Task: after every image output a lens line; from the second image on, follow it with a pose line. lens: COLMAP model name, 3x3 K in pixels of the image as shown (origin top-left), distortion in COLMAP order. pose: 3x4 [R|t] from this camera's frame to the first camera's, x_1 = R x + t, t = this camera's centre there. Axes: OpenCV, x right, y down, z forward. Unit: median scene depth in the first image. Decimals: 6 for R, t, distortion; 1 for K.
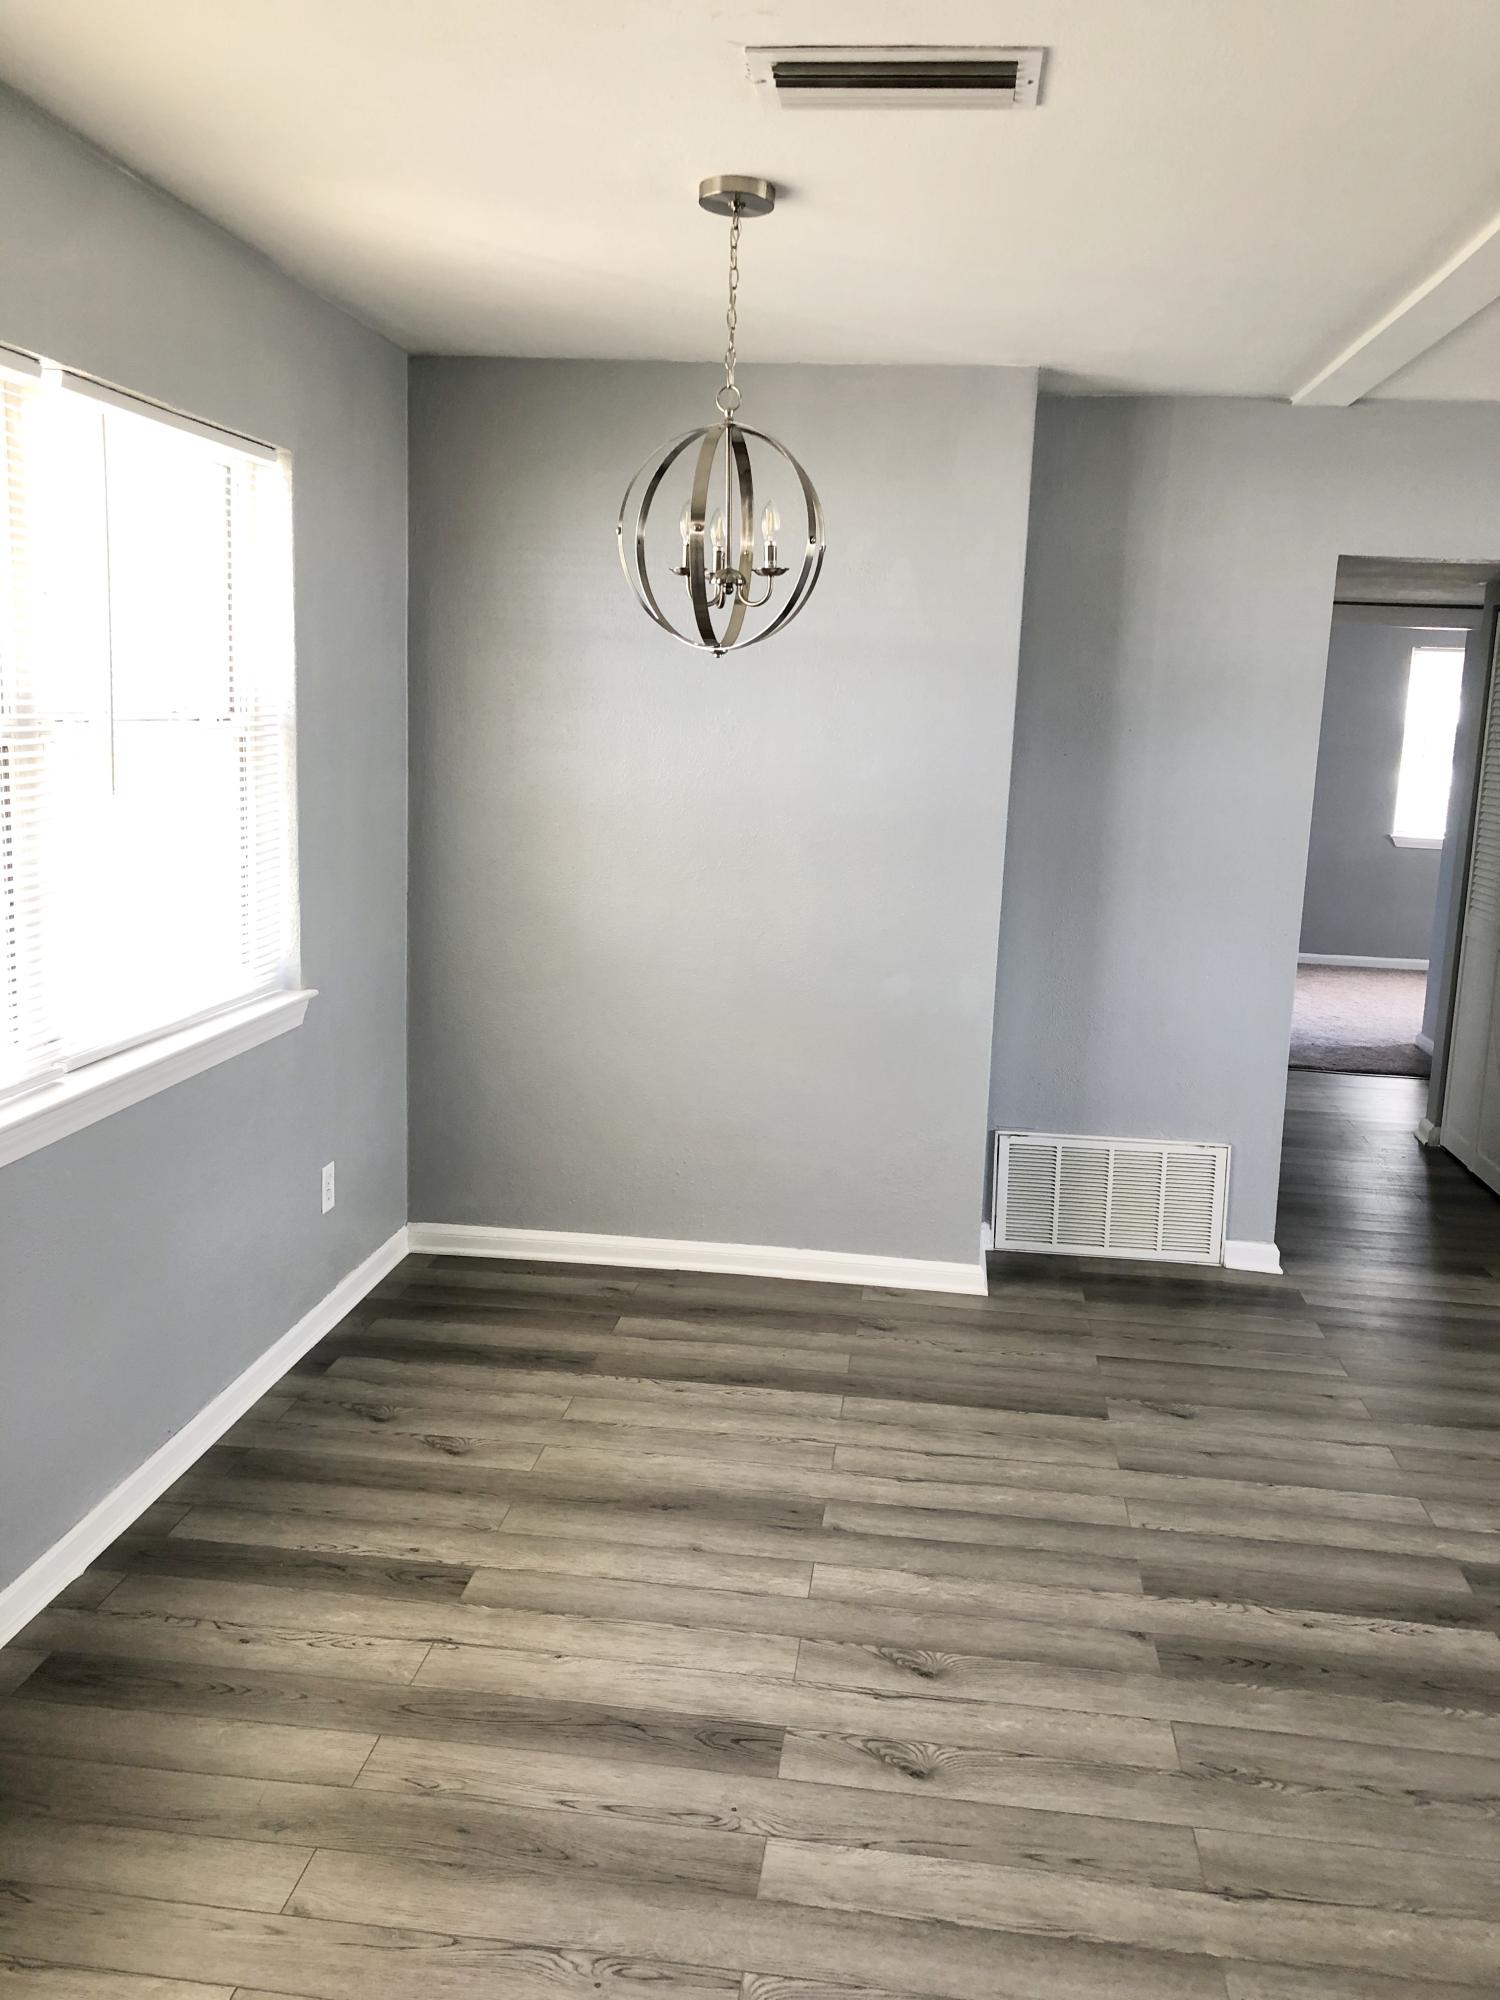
lens RADIAL K [[1628.1, 0, 750.0], [0, 1628.1, 1000.0], [0, 0, 1]] dist [0.075548, -0.109768]
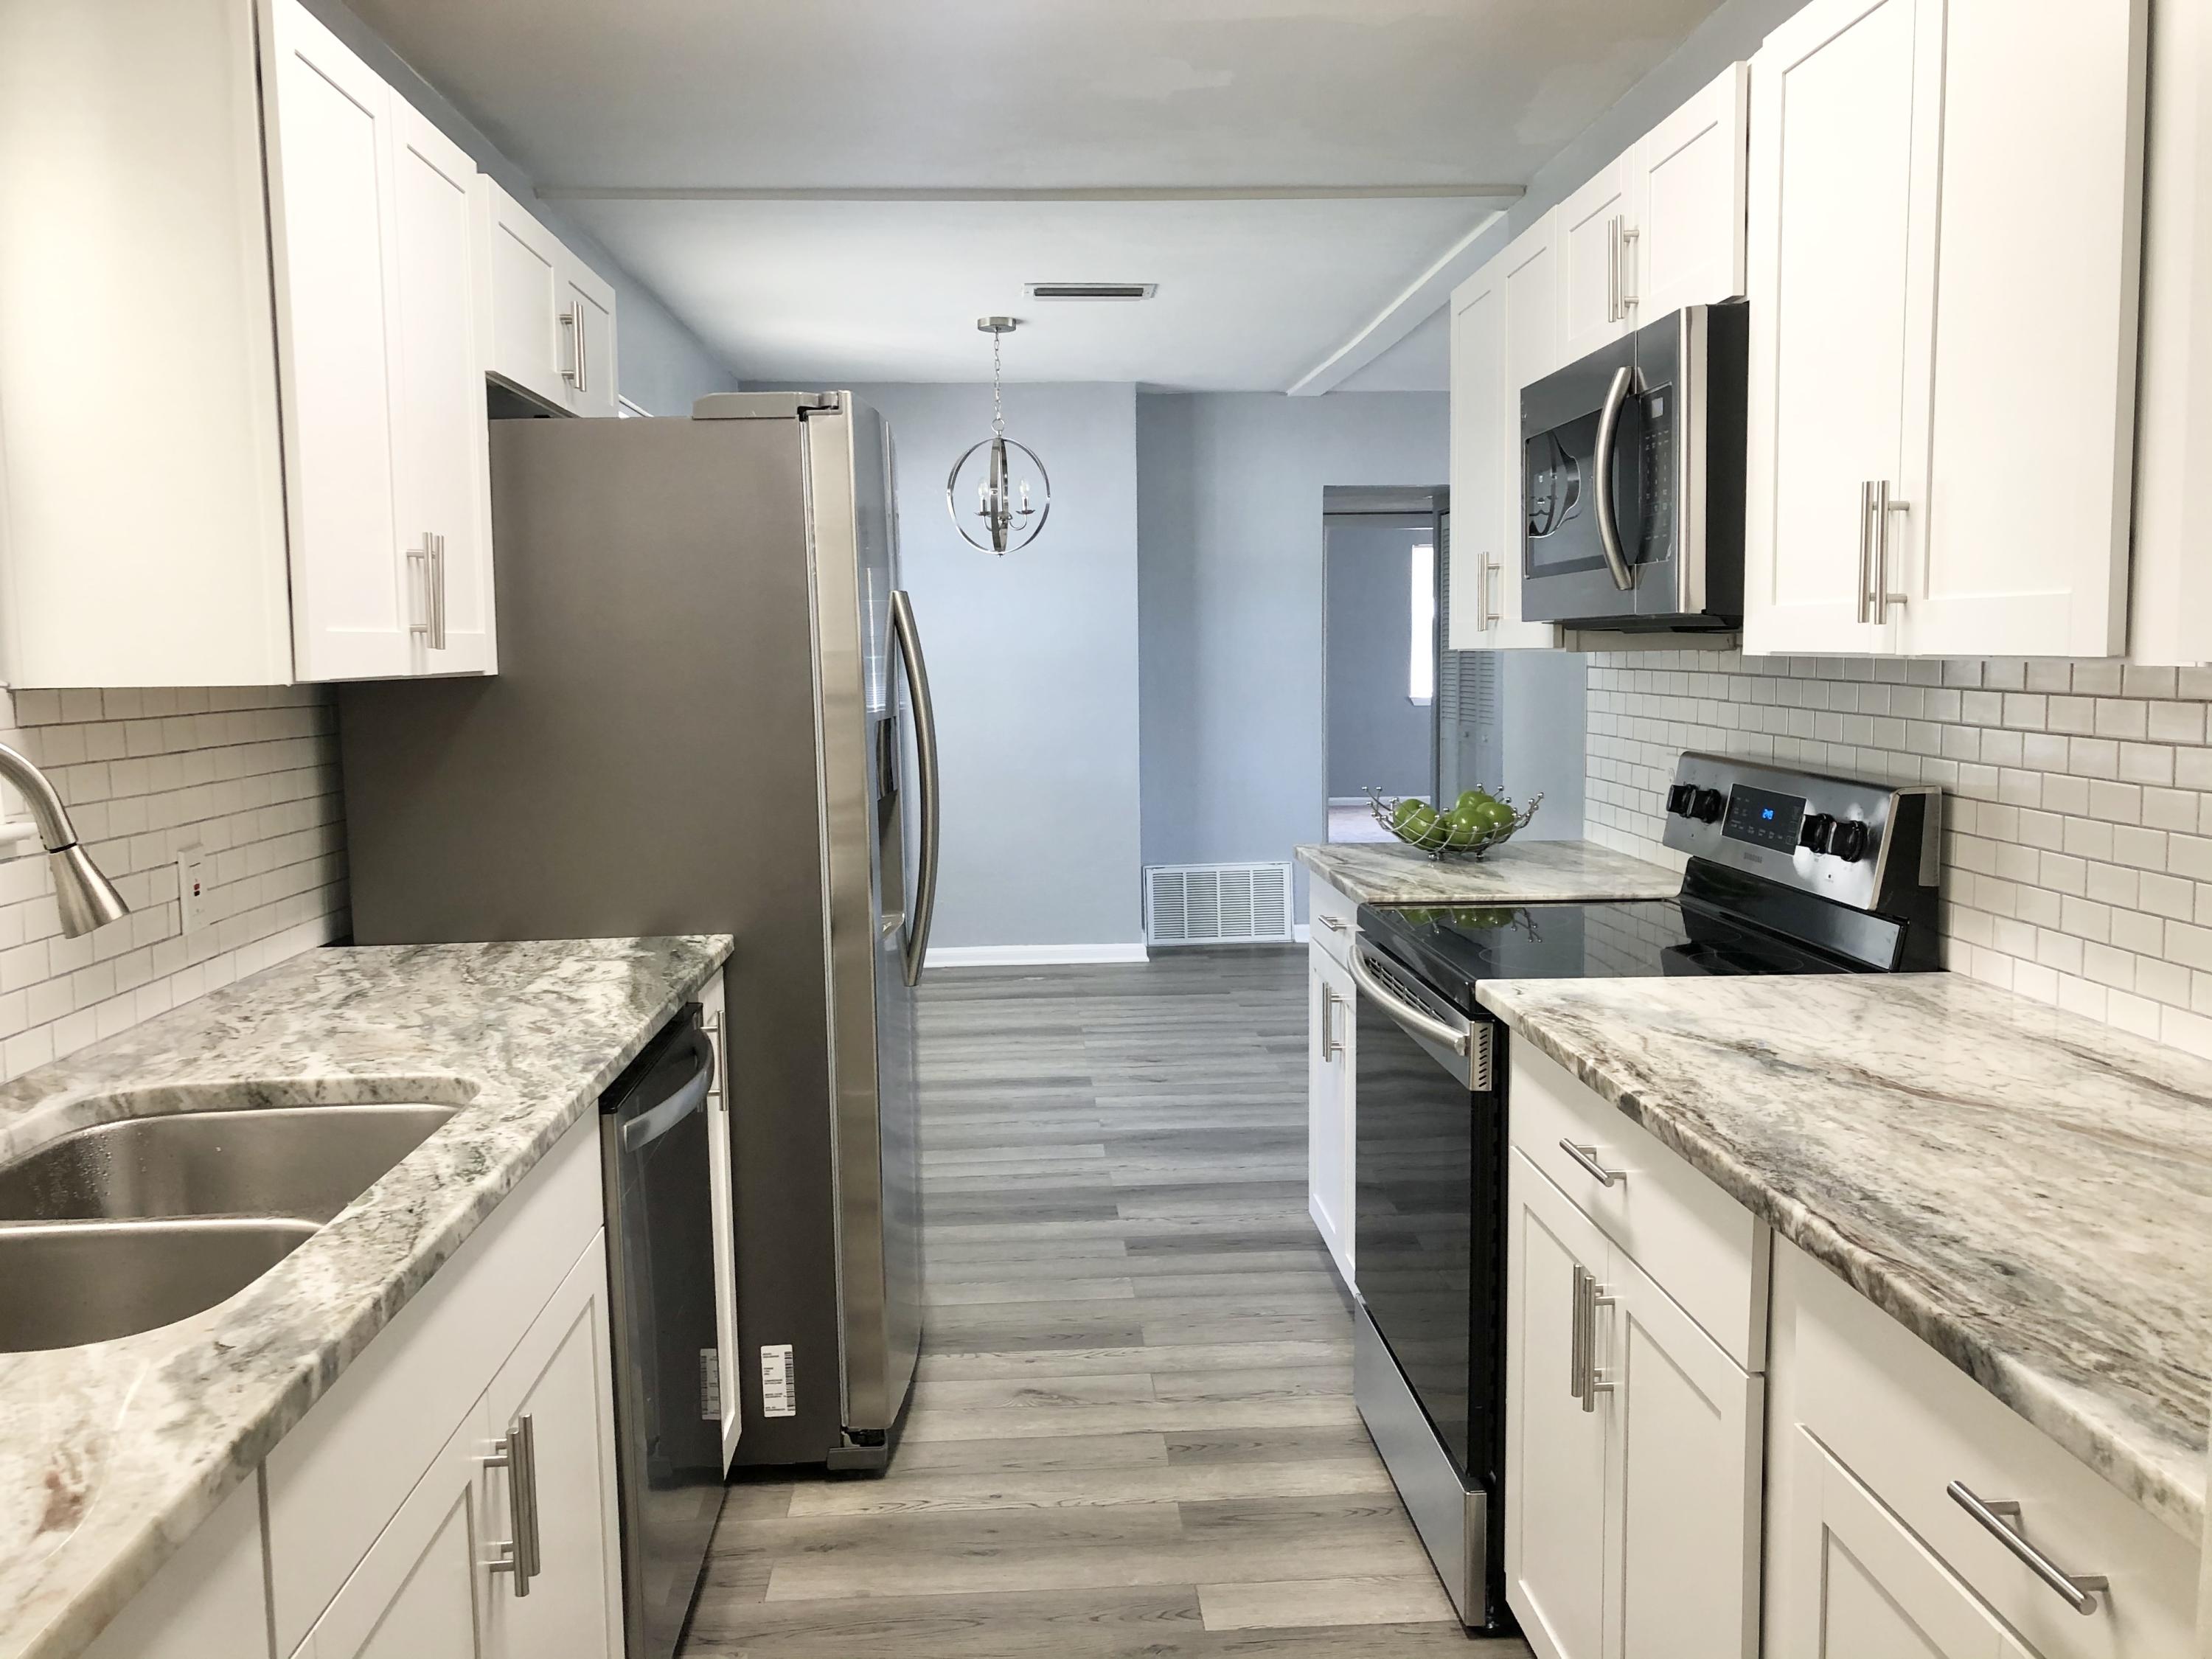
lens RADIAL K [[1800.7, 0, 1106.0], [0, 1800.7, 829.5], [0, 0, 1]] dist [0.075548, -0.109768]
pose [[0.982219, -0.067305, 0.175260, -0.197788], [0.079028, 0.995018, -0.060780, 0.166672], [-0.170296, 0.073549, 0.982644, -0.728066]]
